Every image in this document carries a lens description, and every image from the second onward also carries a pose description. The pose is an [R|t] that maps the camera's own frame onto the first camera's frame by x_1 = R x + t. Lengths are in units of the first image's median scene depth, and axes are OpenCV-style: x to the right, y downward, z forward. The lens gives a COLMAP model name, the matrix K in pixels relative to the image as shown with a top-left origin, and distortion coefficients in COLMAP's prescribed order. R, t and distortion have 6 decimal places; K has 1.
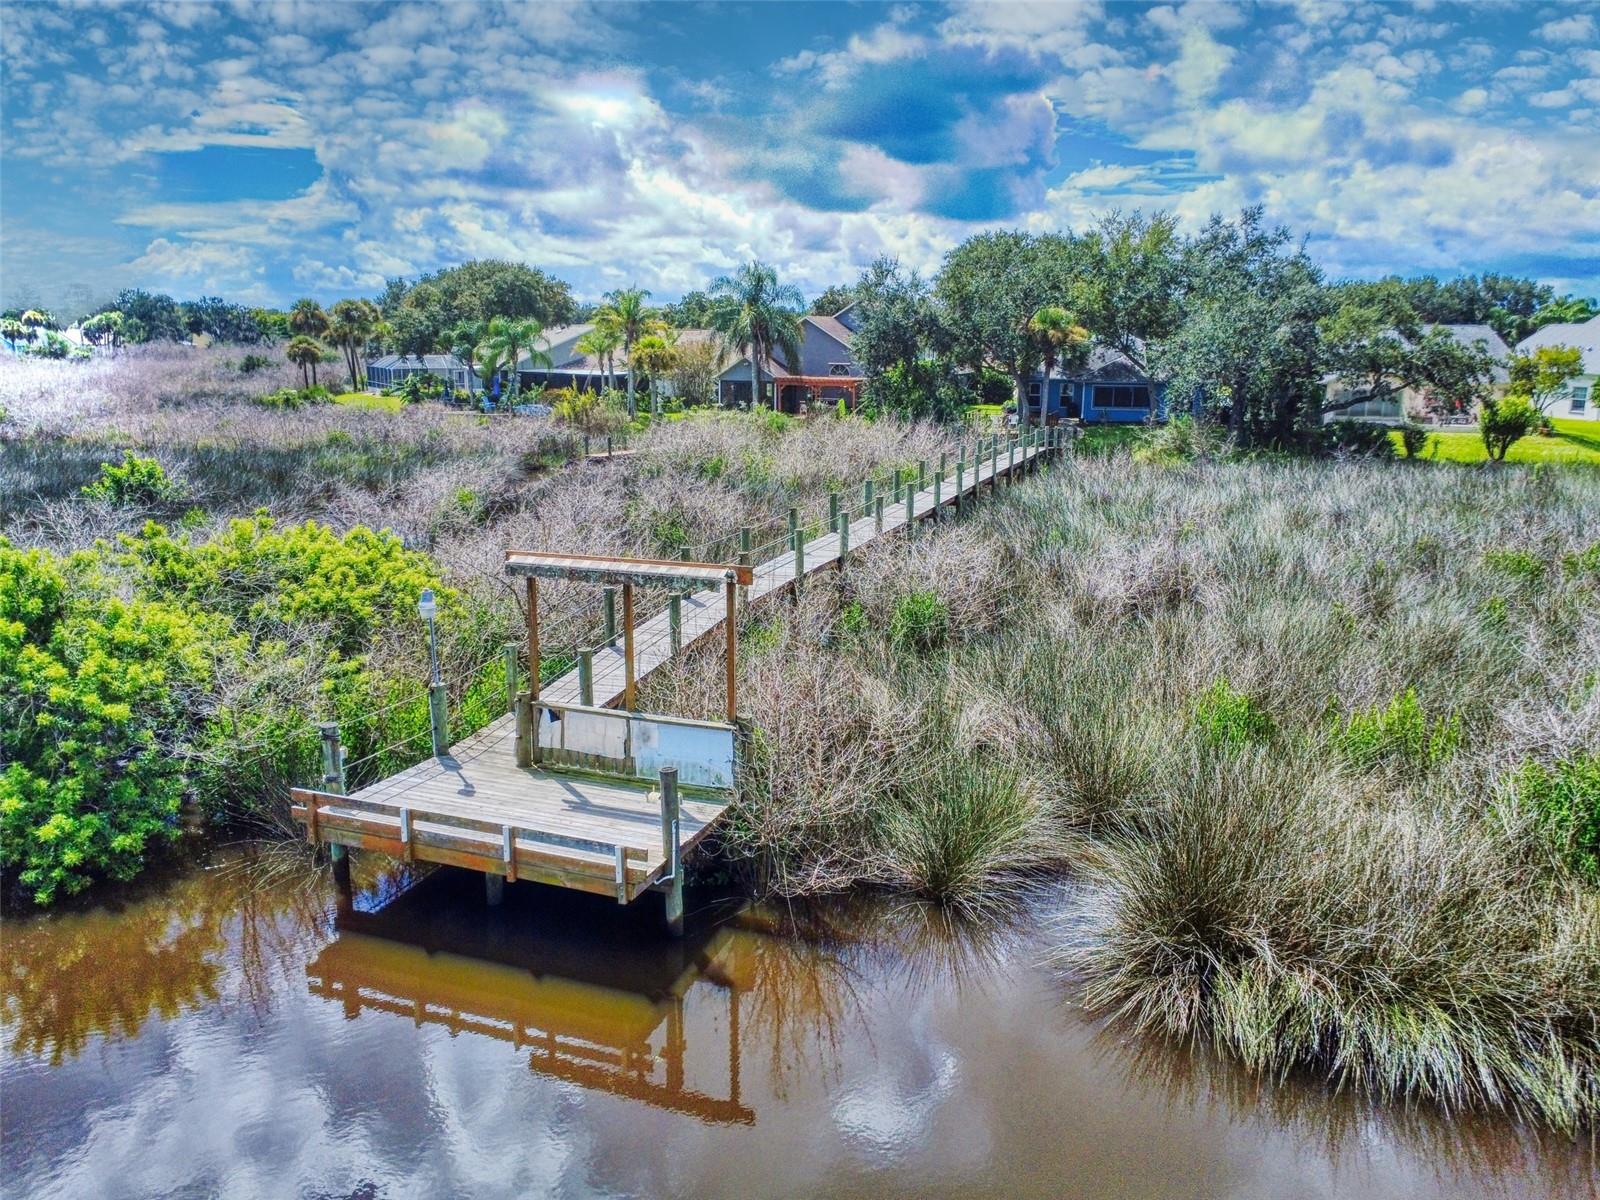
lens RADIAL K [[1209.2, 0, 800.0], [0, 1209.2, 600.0], [0, 0, 1]] dist [0.003016, 0.001796]
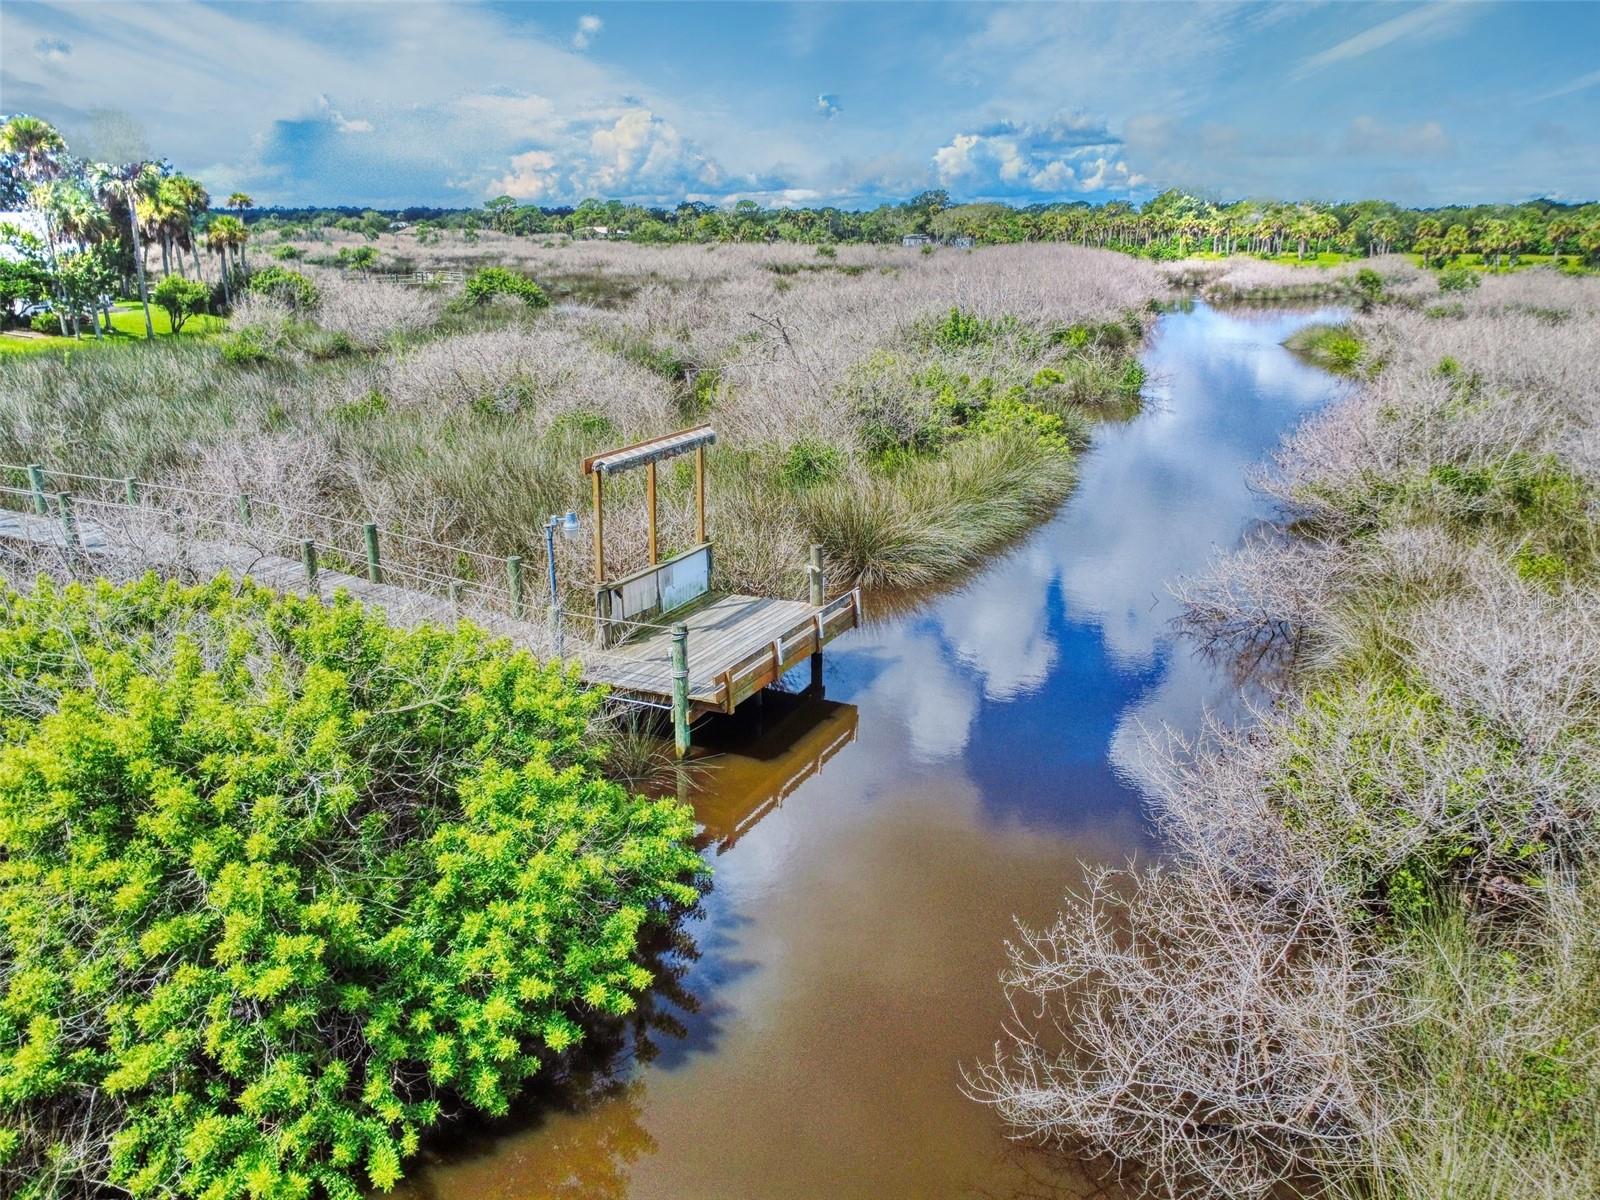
lens RADIAL K [[1209.2, 0, 800.0], [0, 1209.2, 600.0], [0, 0, 1]] dist [0.003016, 0.001796]
pose [[0.084118, -0.297200, 0.951103, -1.290236], [0.211230, 0.938112, 0.274459, -0.178596], [-0.973810, 0.177815, 0.141690, 0.669457]]
